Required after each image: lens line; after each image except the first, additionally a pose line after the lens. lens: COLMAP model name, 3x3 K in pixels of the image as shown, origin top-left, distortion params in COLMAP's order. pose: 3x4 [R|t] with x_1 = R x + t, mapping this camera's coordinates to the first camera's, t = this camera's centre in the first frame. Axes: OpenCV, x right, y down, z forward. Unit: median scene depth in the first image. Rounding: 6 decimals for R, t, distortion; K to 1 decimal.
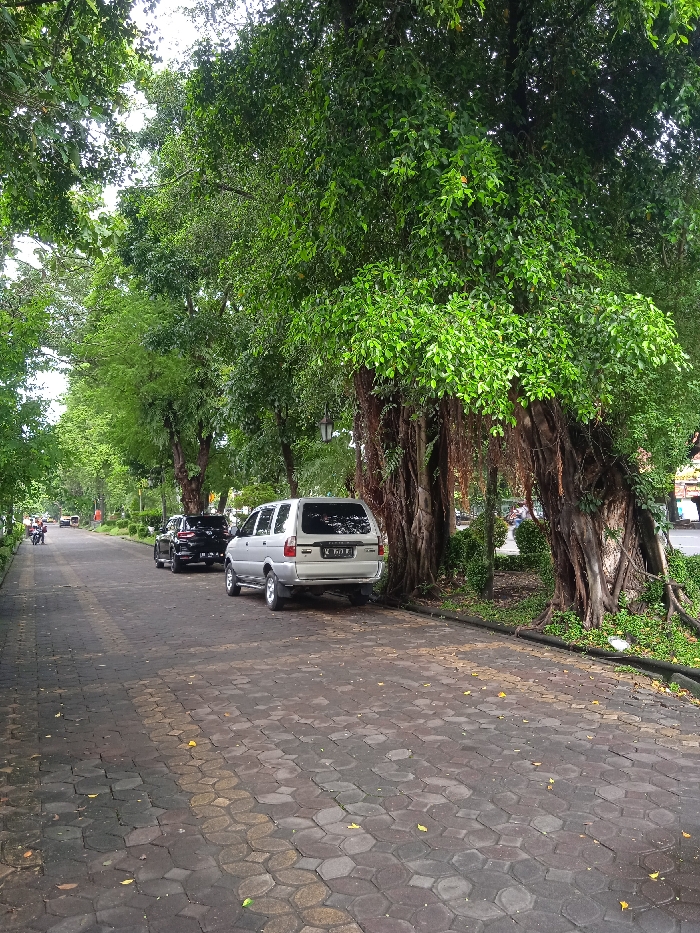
lens RADIAL K [[747.1, 0, 350.0], [0, 747.1, 466.5], [0, 0, 1]] dist [0.046960, -0.107835]
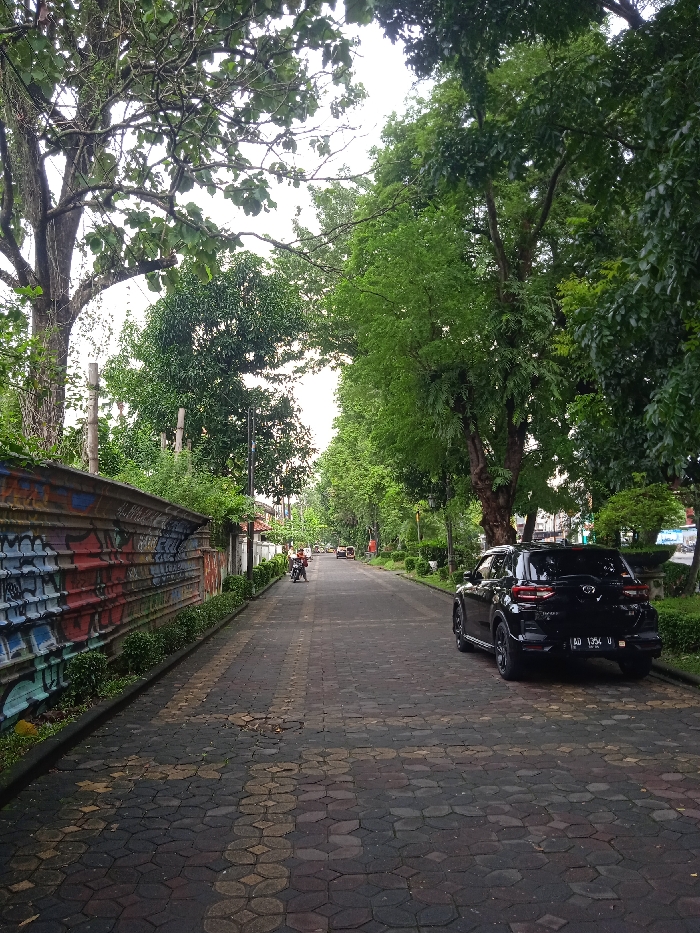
lens RADIAL K [[747.1, 0, 350.0], [0, 747.1, 466.5], [0, 0, 1]] dist [0.046960, -0.107835]
pose [[0.936078, -0.029986, -0.350512, -0.104784], [0.015099, 0.998867, -0.045128, 0.023370], [0.351468, 0.036951, 0.935470, 0.355349]]
